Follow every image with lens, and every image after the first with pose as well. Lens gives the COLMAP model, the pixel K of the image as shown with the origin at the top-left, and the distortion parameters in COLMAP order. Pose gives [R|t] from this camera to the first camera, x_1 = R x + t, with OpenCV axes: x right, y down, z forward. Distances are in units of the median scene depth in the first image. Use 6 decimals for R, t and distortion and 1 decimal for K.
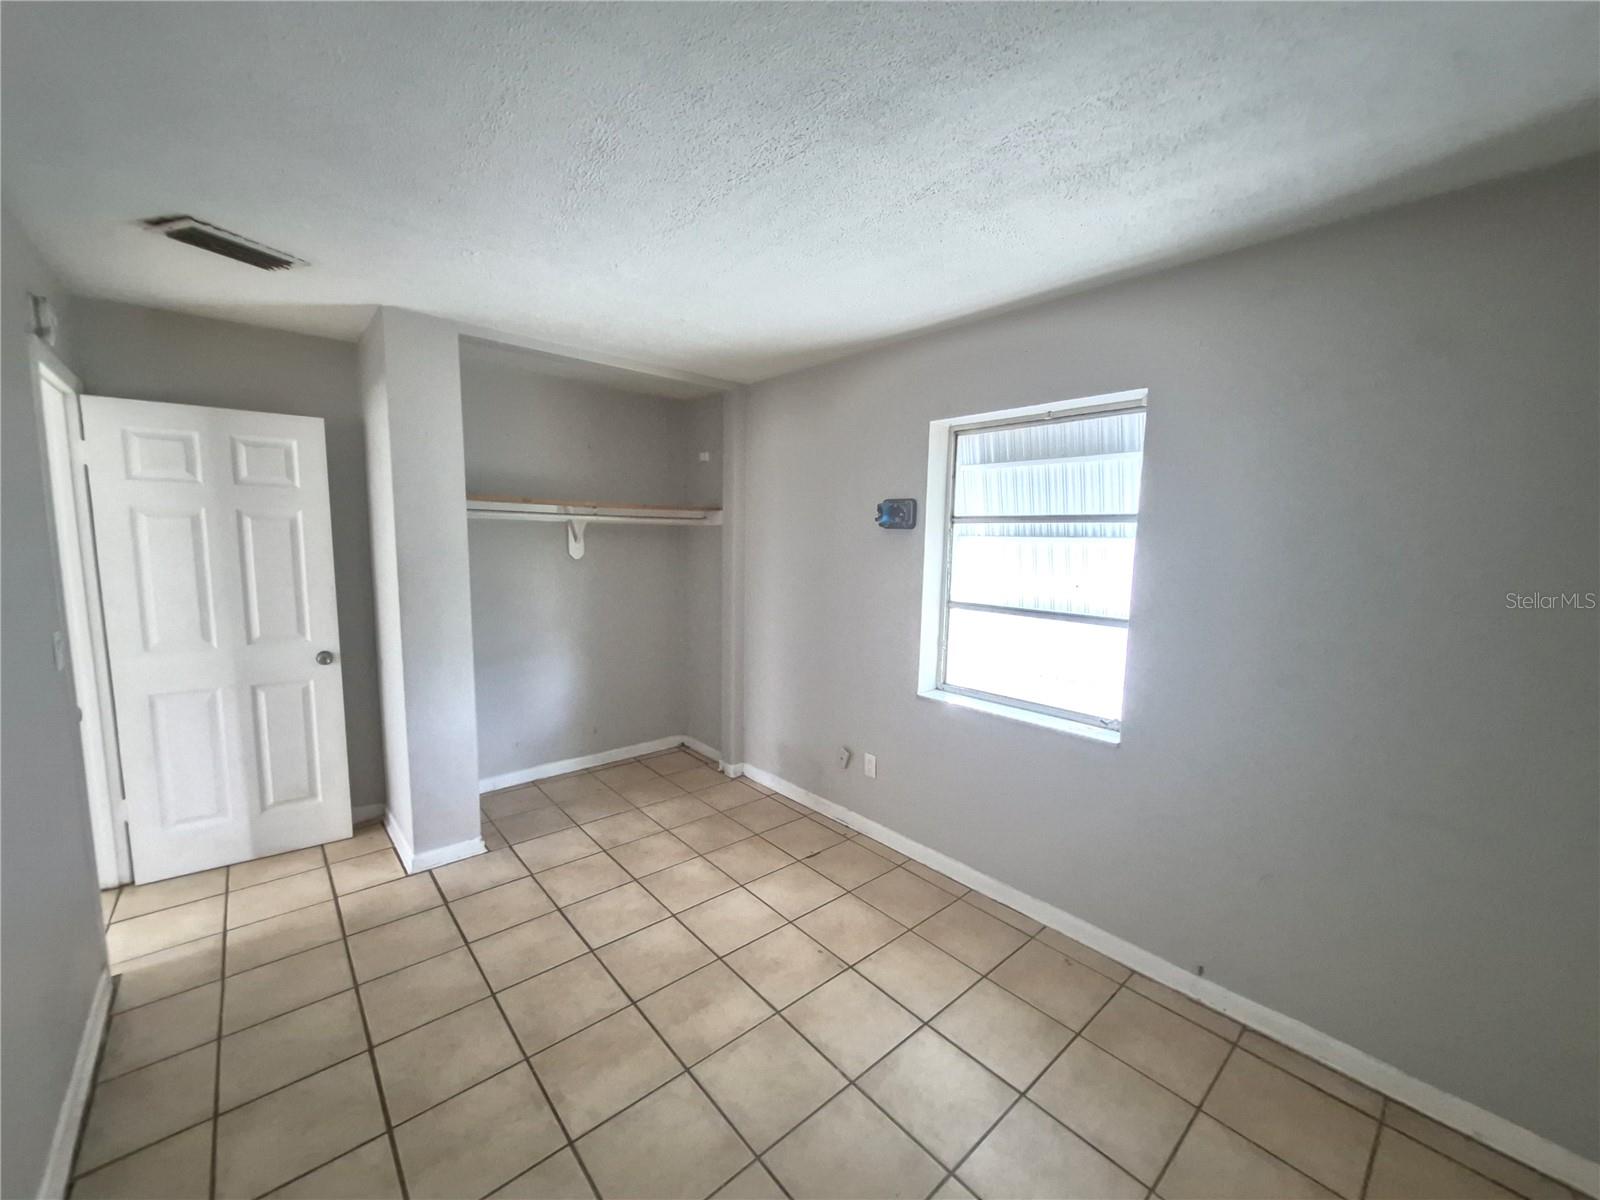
lens RADIAL K [[626.6, 0, 805.8], [0, 626.6, 601.4], [0, 0, 1]] dist [-0.000474, -0.002065]
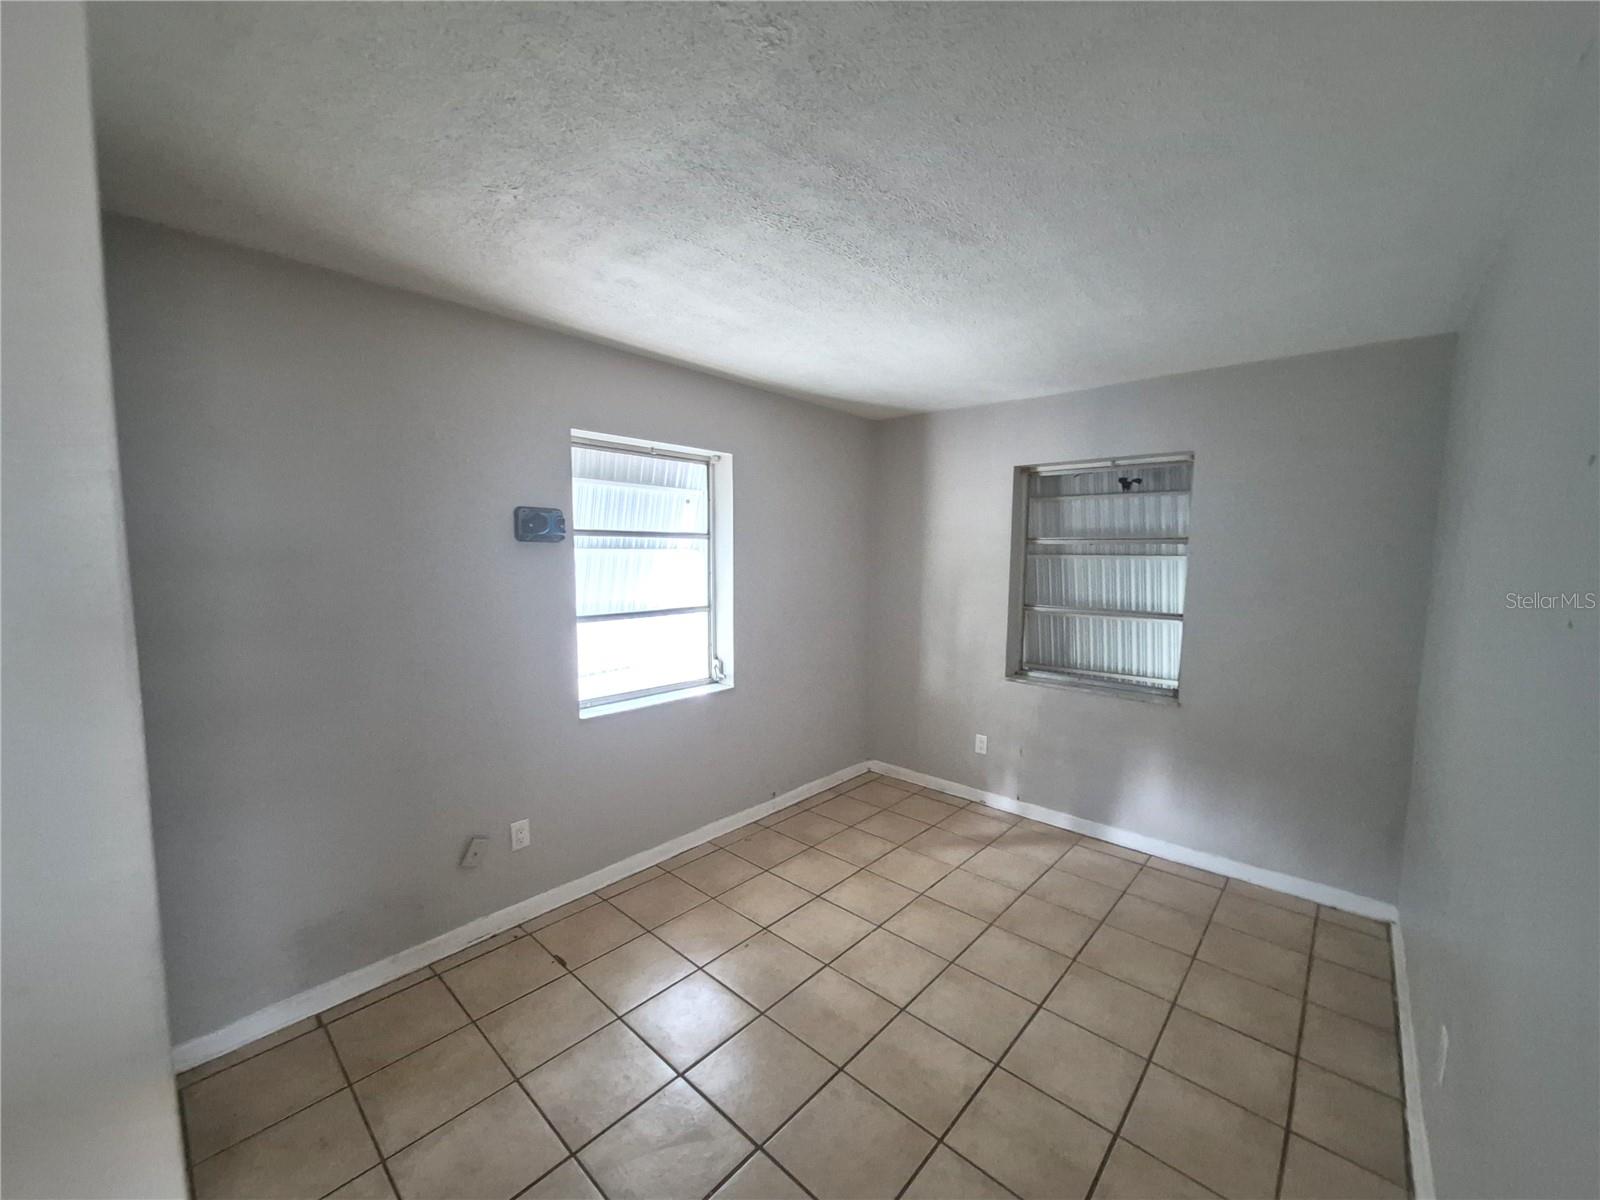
lens RADIAL K [[626.6, 0, 805.8], [0, 626.6, 601.4], [0, 0, 1]] dist [-0.000474, -0.002065]
pose [[-0.116405, -0.098829, 0.988273, -0.876219], [0.096780, 0.989173, 0.110319, -0.109389], [-0.988475, 0.108486, -0.105580, 0.852864]]
